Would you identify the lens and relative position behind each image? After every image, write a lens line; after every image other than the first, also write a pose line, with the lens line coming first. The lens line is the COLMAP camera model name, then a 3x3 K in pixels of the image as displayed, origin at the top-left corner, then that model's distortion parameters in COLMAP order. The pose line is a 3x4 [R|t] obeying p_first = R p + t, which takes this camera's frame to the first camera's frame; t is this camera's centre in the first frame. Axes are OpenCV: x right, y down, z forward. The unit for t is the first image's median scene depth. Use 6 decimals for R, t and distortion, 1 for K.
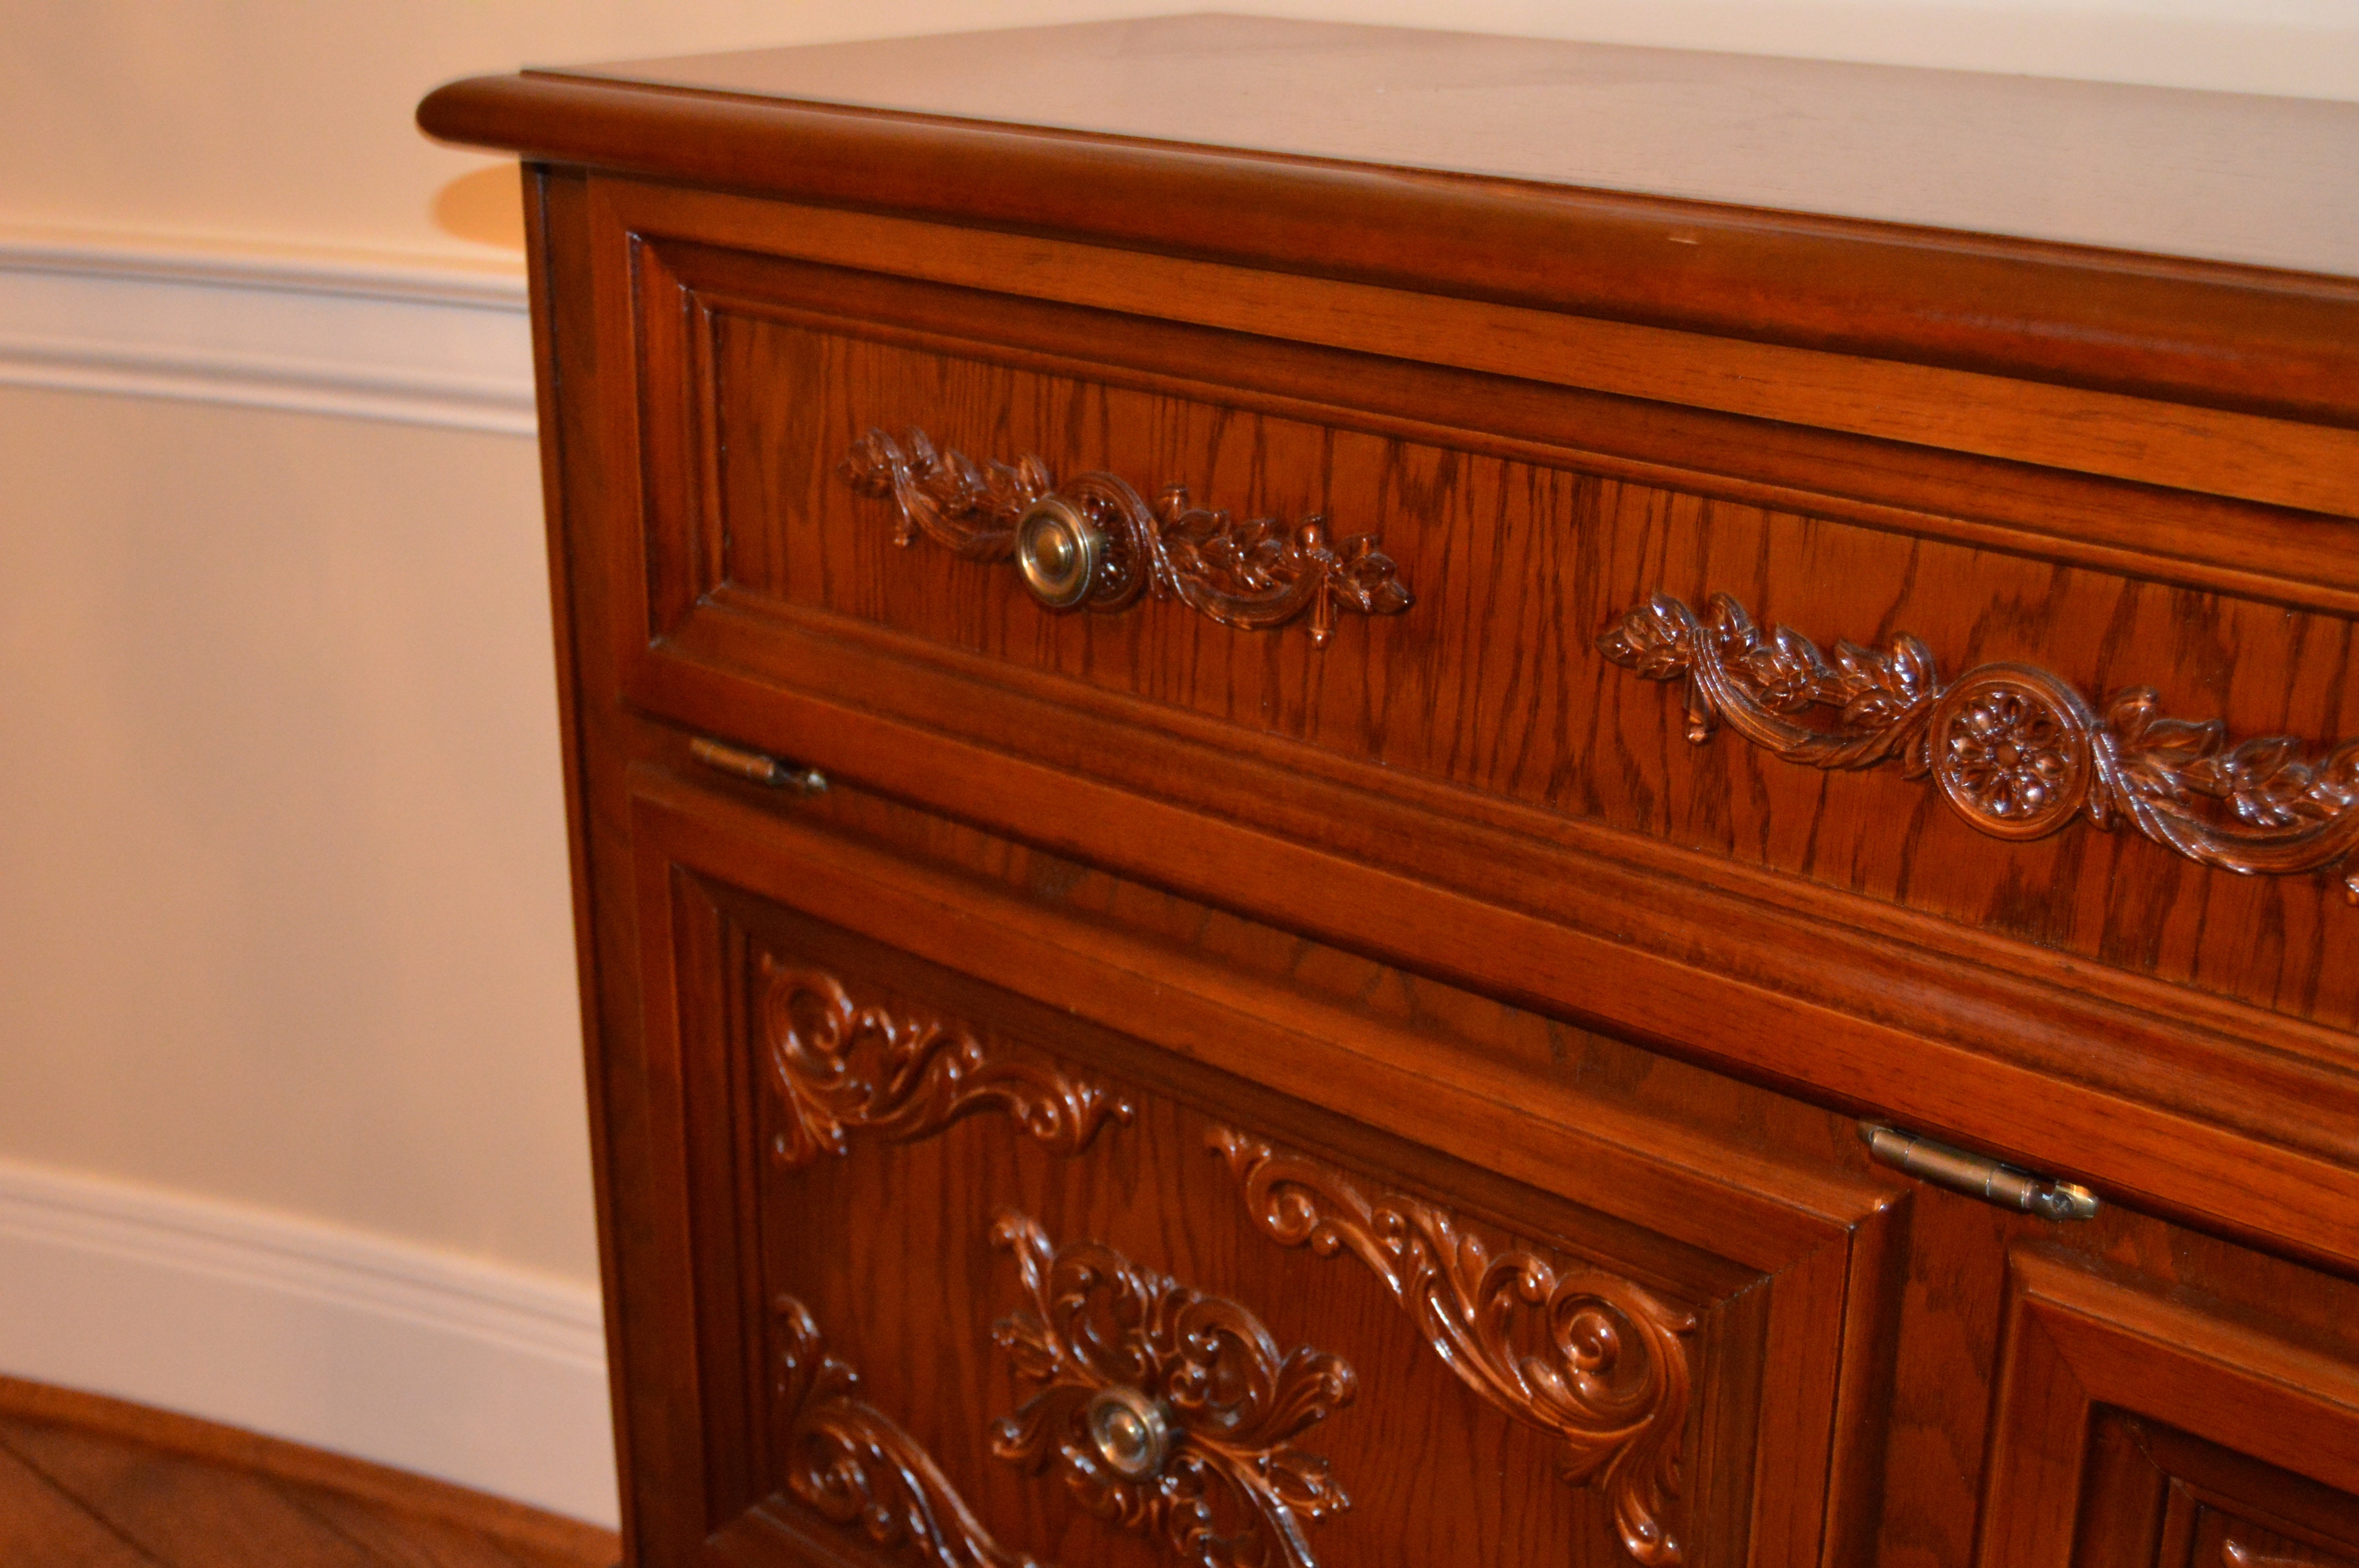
lens RADIAL K [[2958.8, 0, 1179.5], [0, 2958.8, 784.0], [0, 0, 1]] dist [-0.014695, -0.047887]
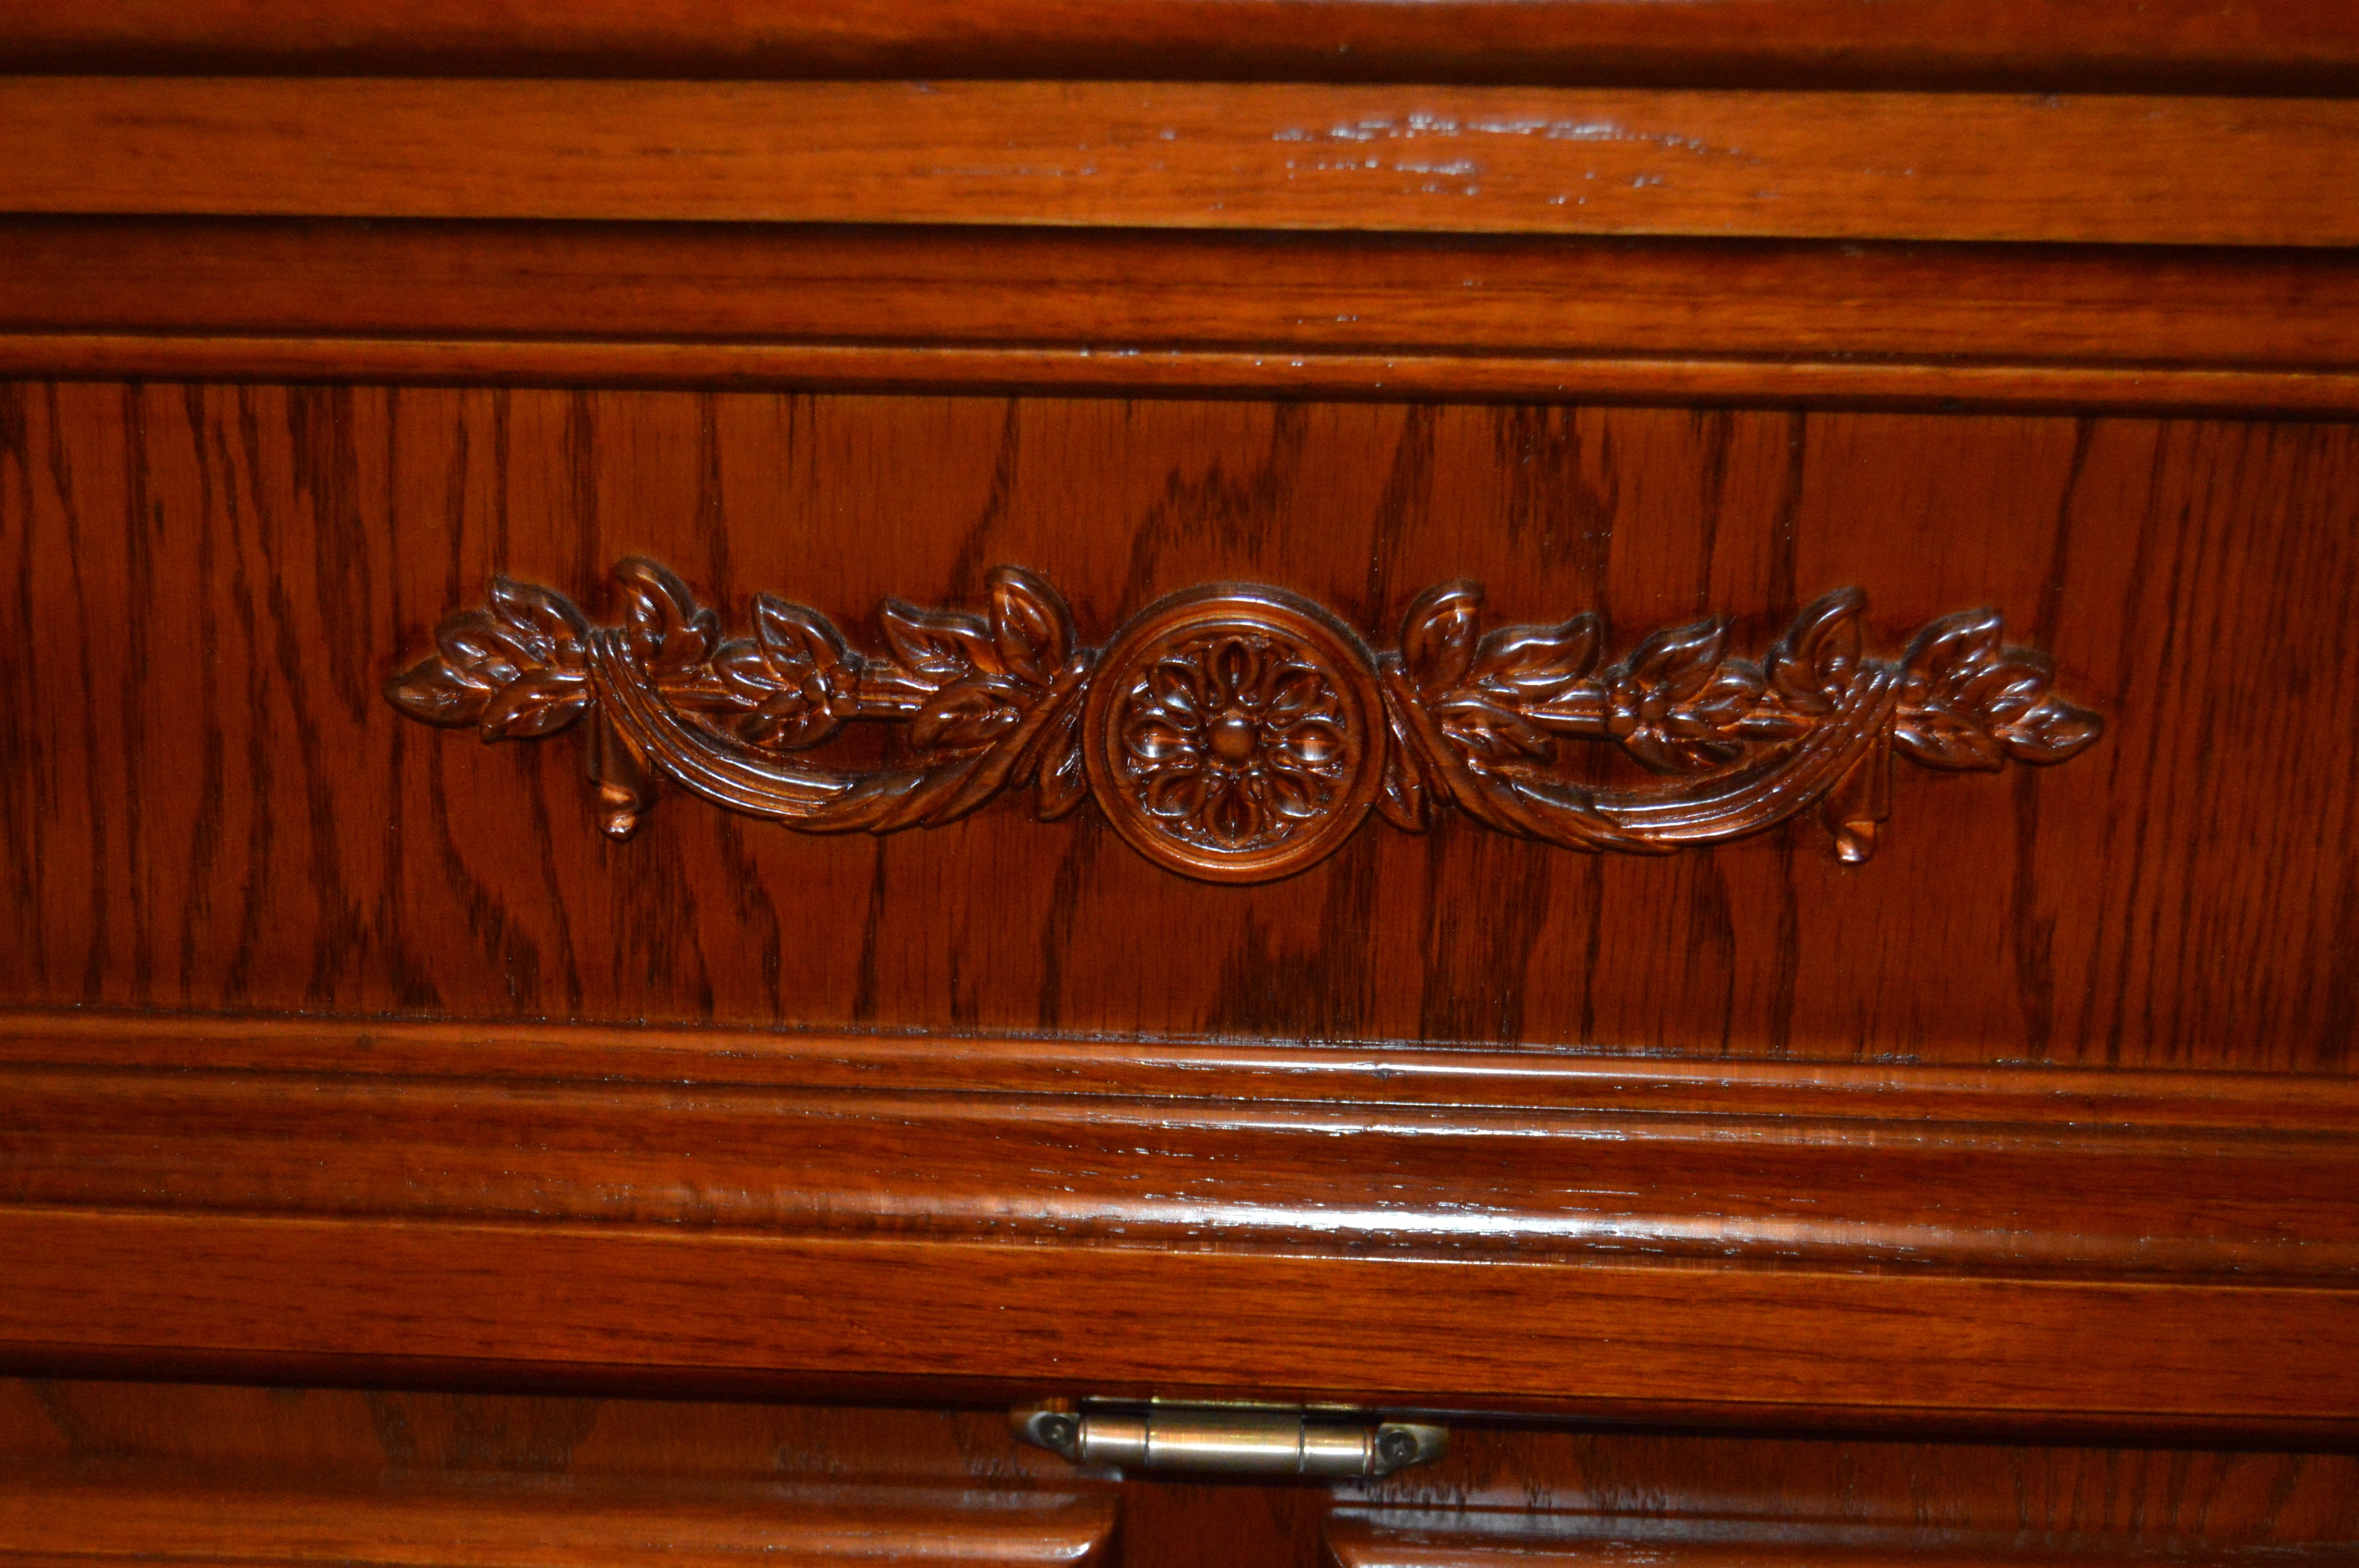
lens RADIAL K [[3707.4, 0, 1179.5], [0, 3707.4, 784.0], [0, 0, 1]] dist [-0.019694, -0.080382]
pose [[0.786967, -0.203803, 0.582363, -0.145867], [0.203454, 0.976796, 0.066904, -0.049557], [-0.582485, 0.065833, 0.810171, 0.392770]]
